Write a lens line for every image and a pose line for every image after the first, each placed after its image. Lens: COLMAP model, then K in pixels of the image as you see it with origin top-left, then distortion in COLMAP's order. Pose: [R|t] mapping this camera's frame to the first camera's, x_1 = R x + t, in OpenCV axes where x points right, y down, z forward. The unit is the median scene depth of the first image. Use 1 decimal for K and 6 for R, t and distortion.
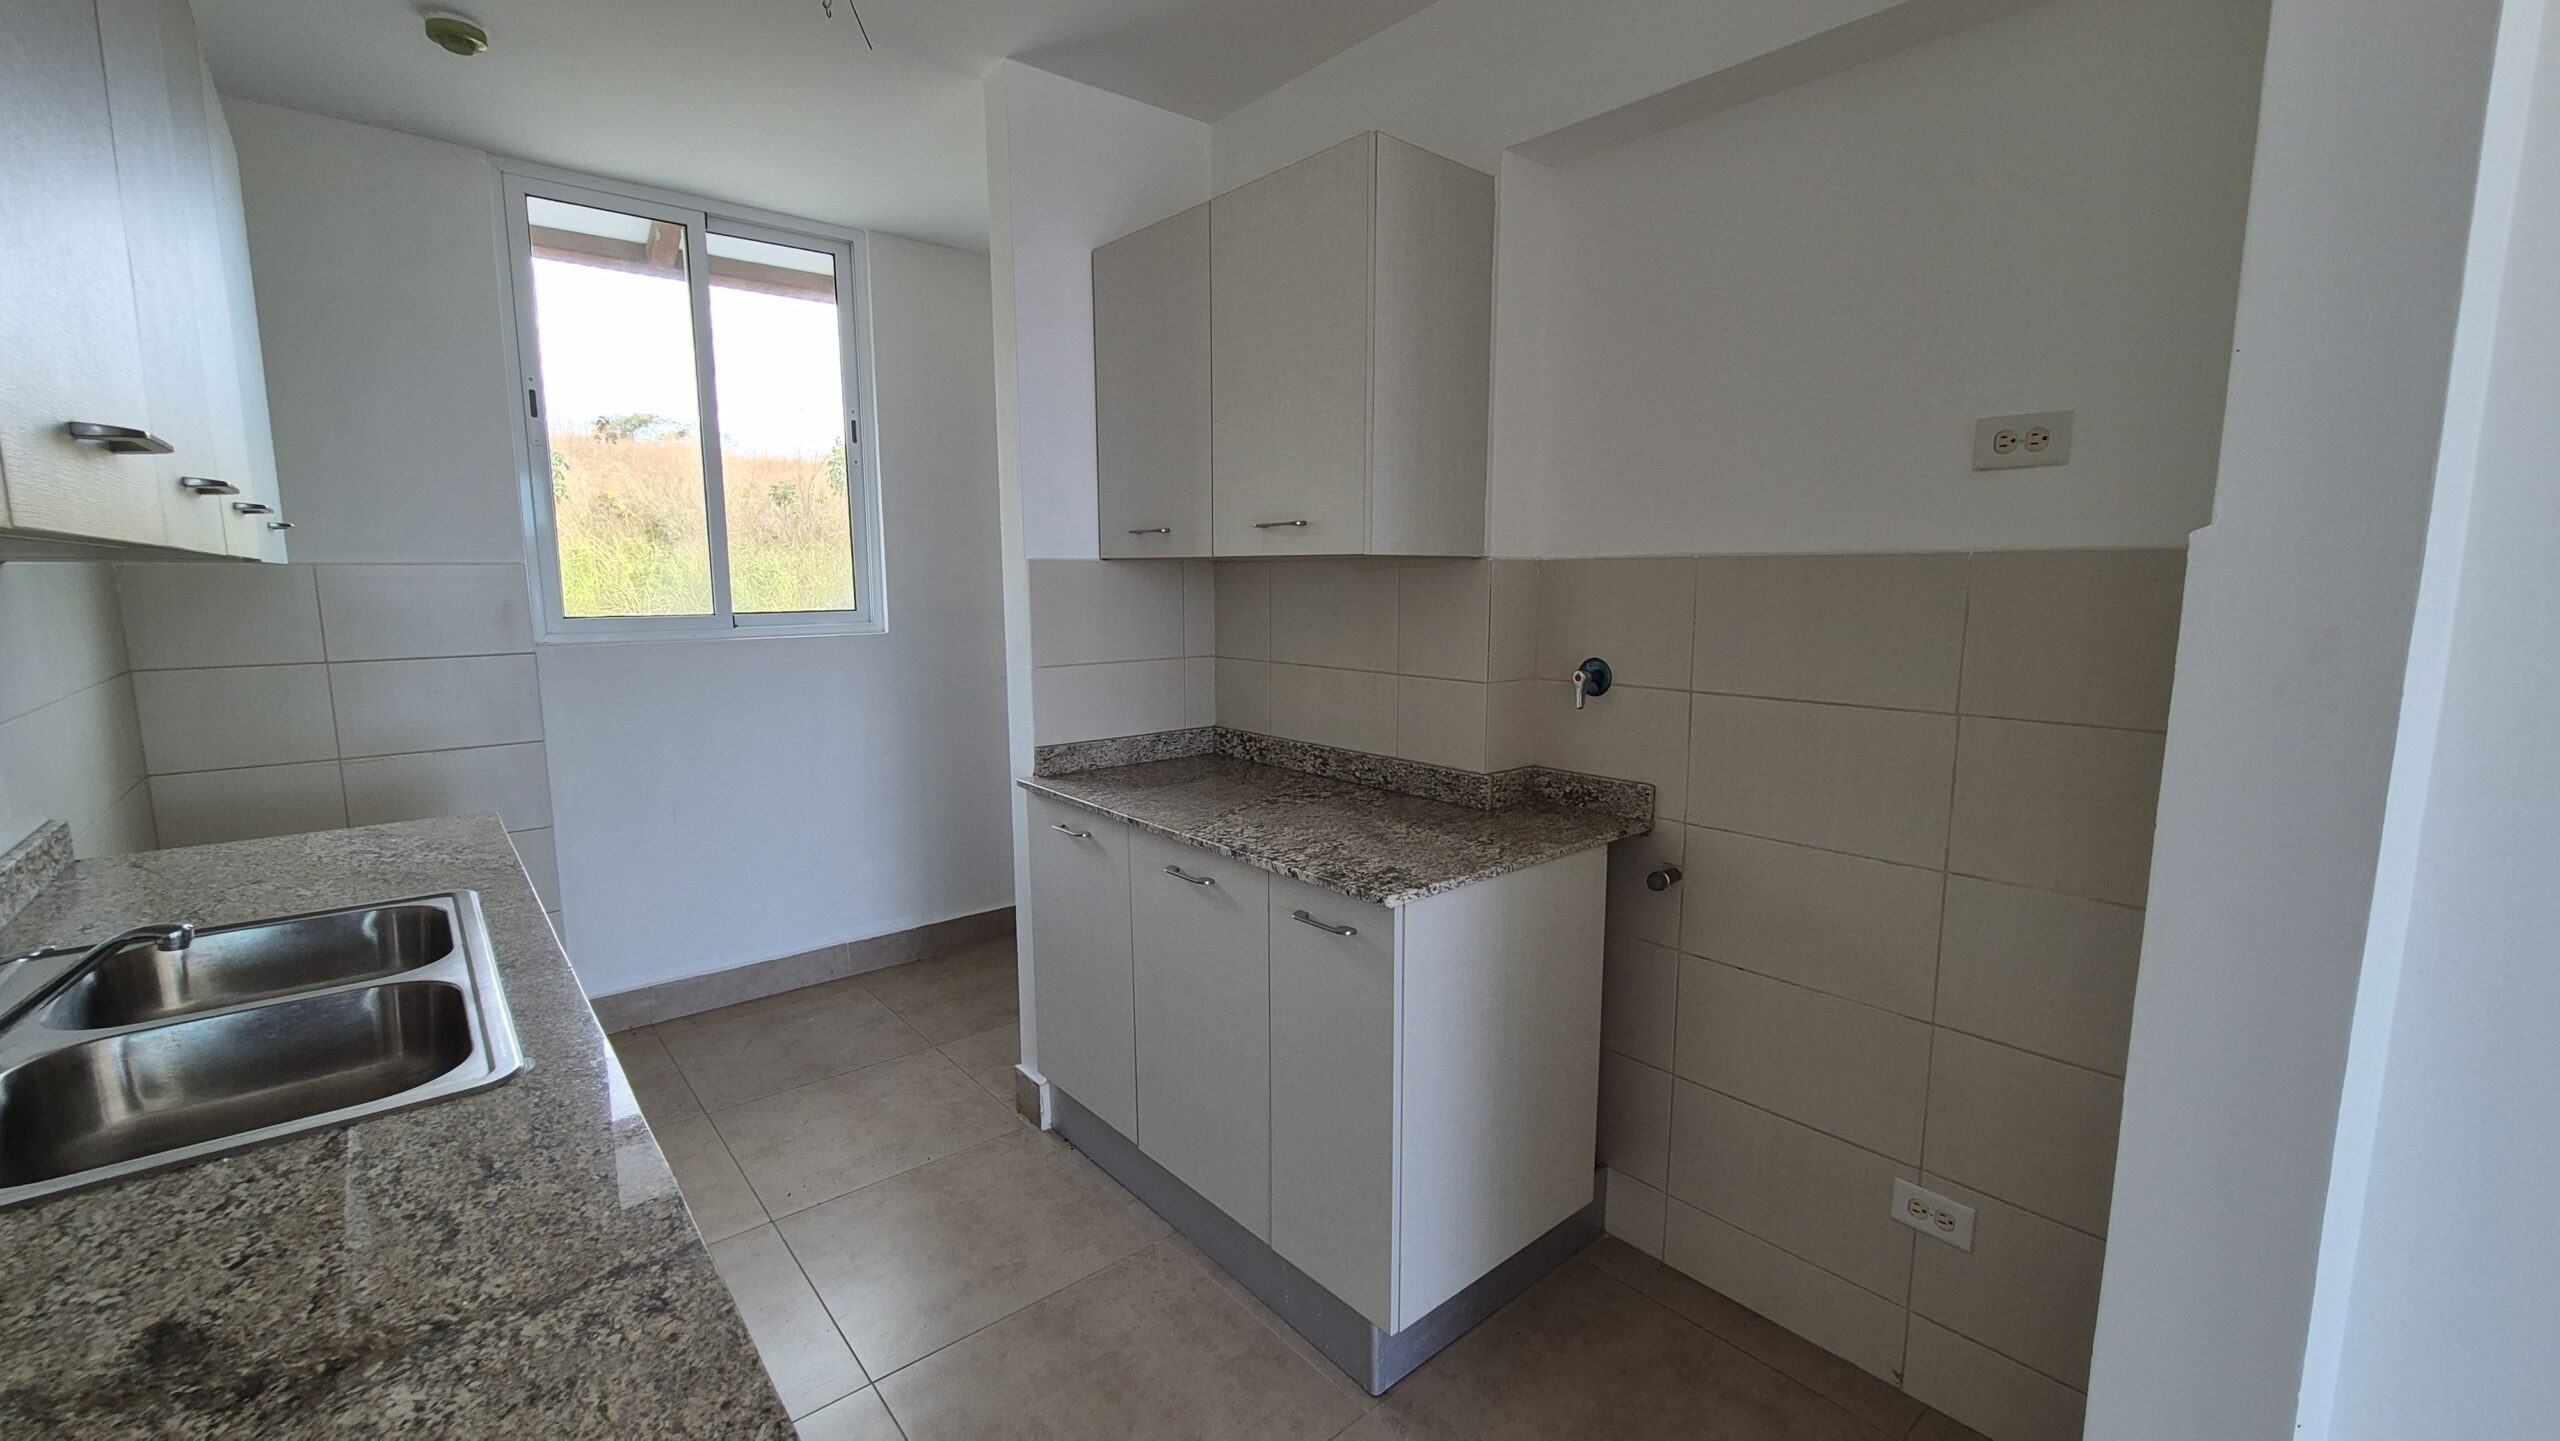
lens RADIAL K [[1054.1, 0, 1285.6], [0, 1054.1, 721.9], [0, 0, 1]] dist [-0.000420, 0.001117]
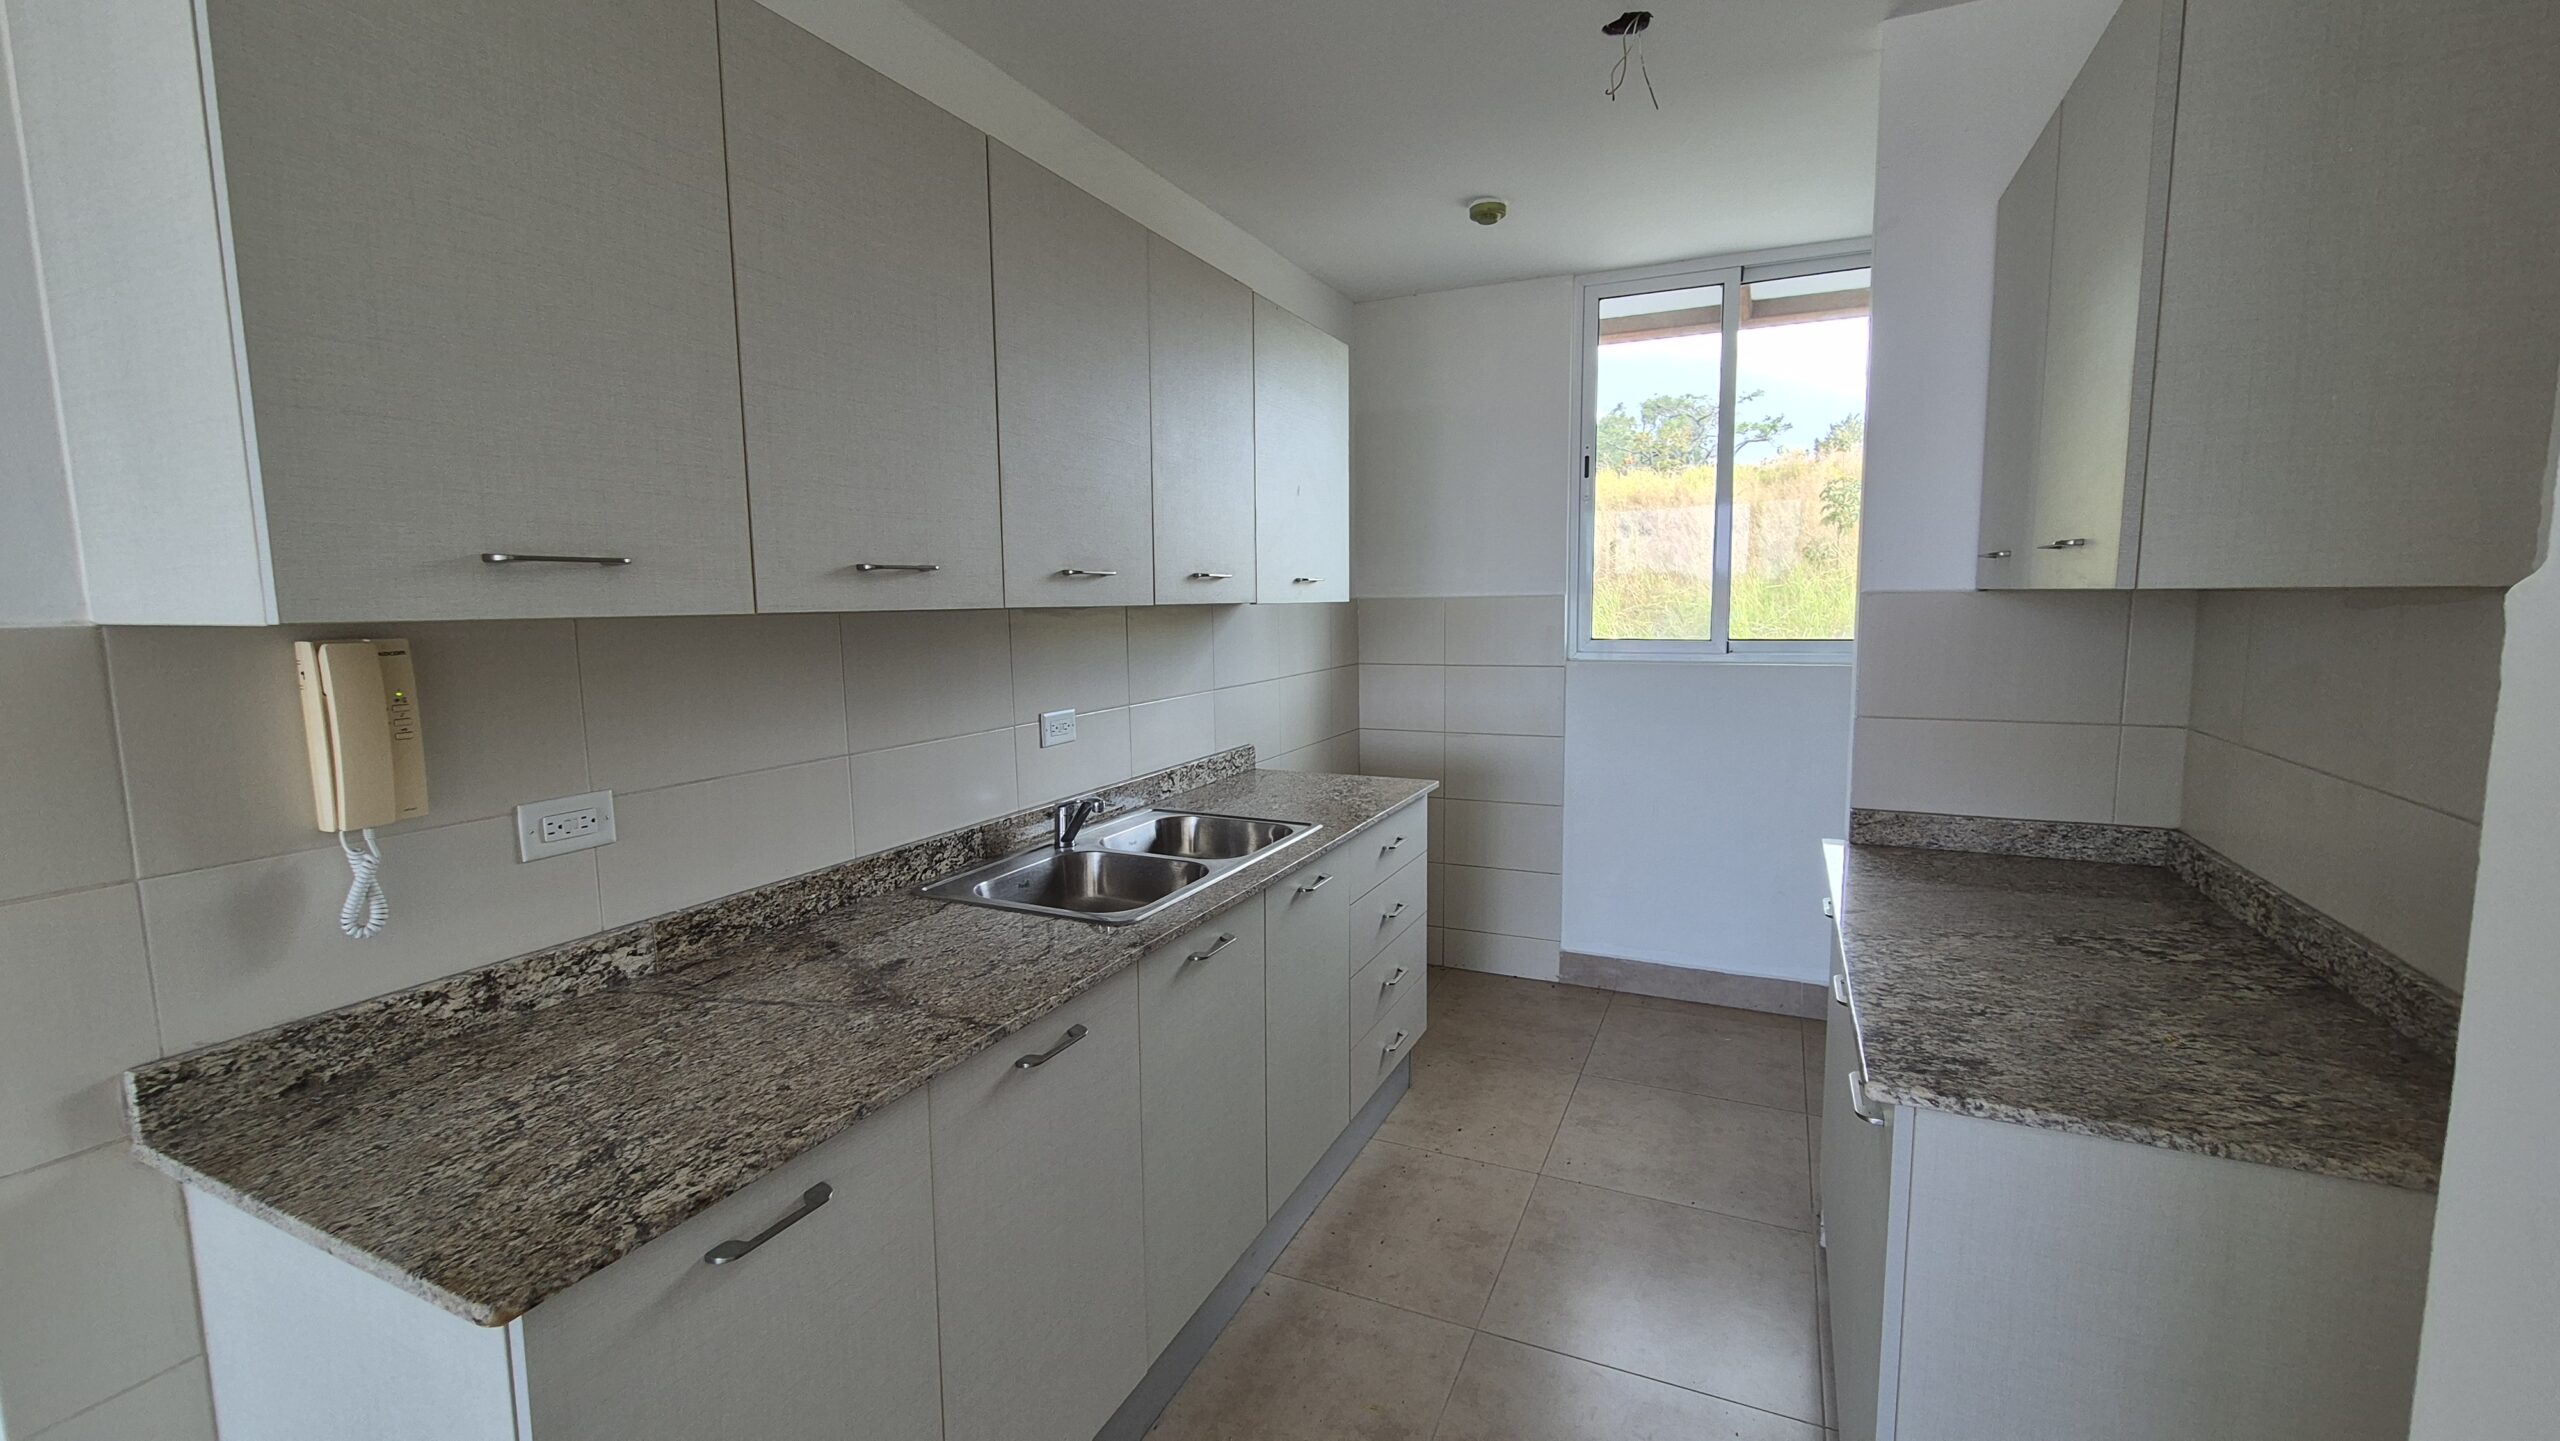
lens RADIAL K [[1054.1, 0, 1284.6], [0, 1054.1, 720.9], [0, 0, 1]] dist [-0.000420, 0.001117]
pose [[0.414291, 0.103372, -0.904255, 0.345642], [-0.116870, 0.991346, 0.059783, -0.044228], [0.902610, 0.080913, 0.422787, 0.208635]]
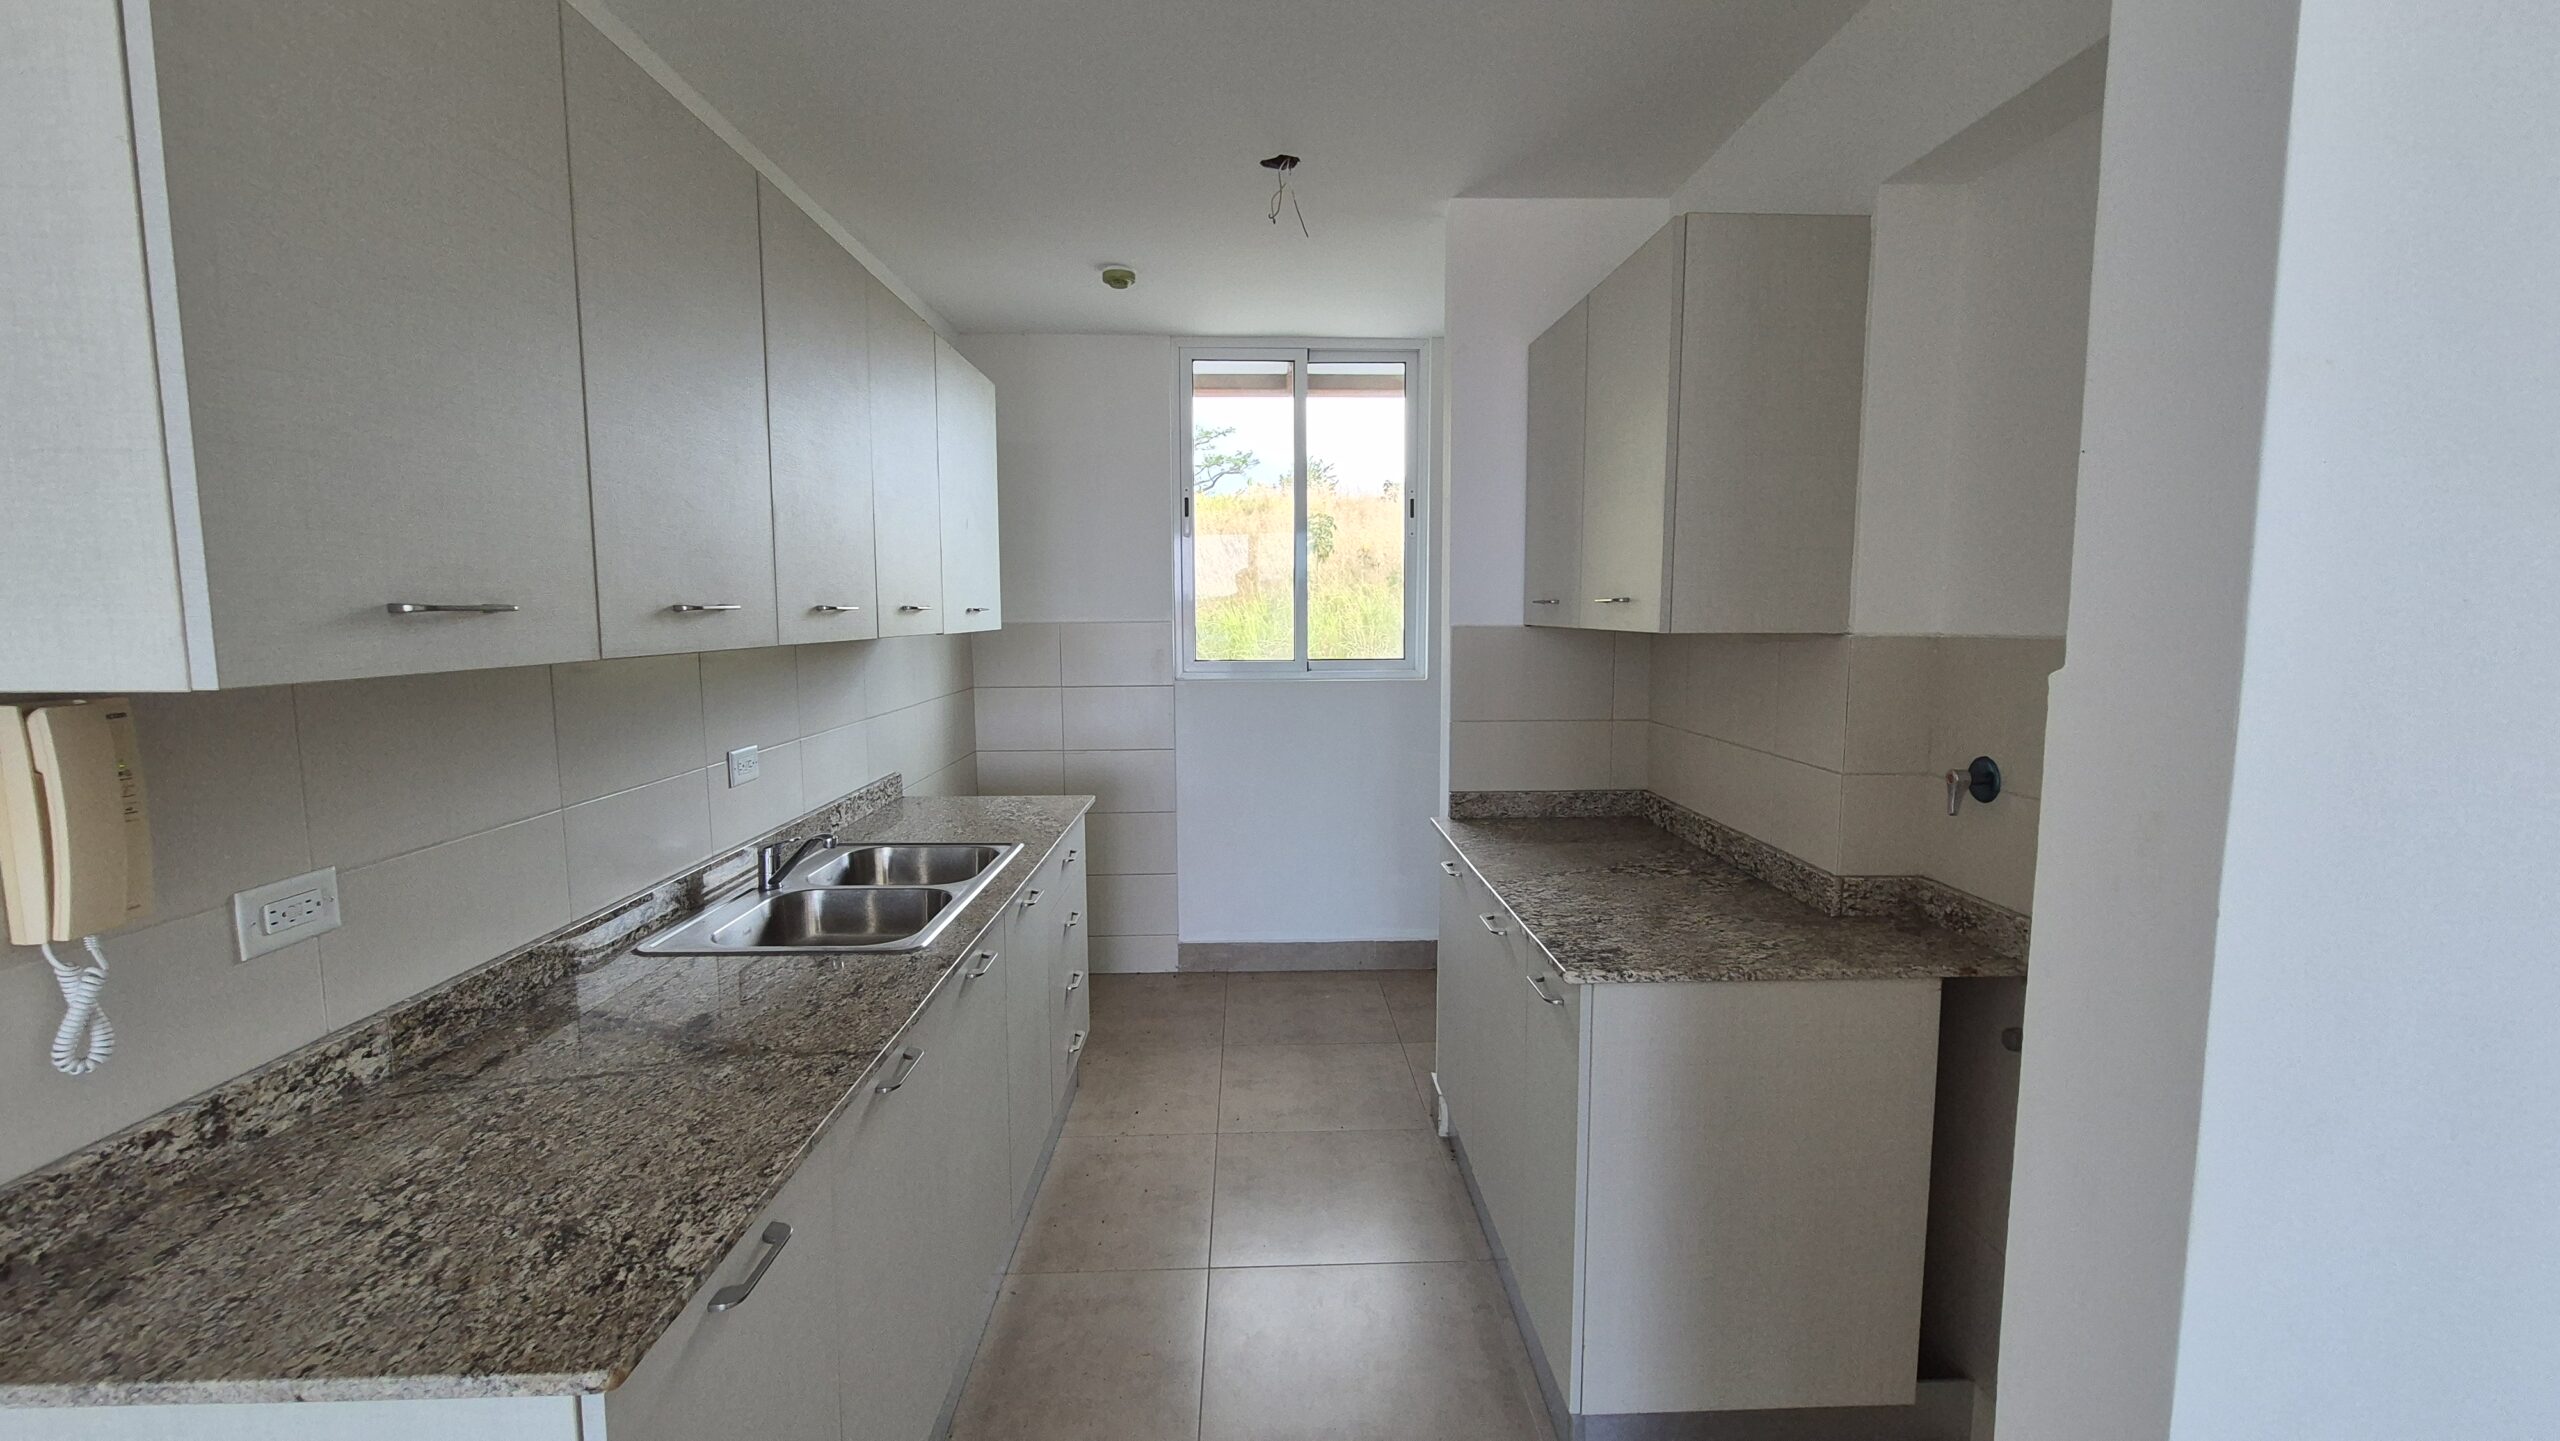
lens RADIAL K [[1054.1, 0, 1285.0], [0, 1054.1, 721.0], [0, 0, 1]] dist [-0.000420, 0.001117]
pose [[0.780906, 0.065938, -0.621158, 0.319676], [-0.086243, 0.996271, -0.002666, -0.033009], [0.618666, 0.055653, 0.783680, 0.005395]]
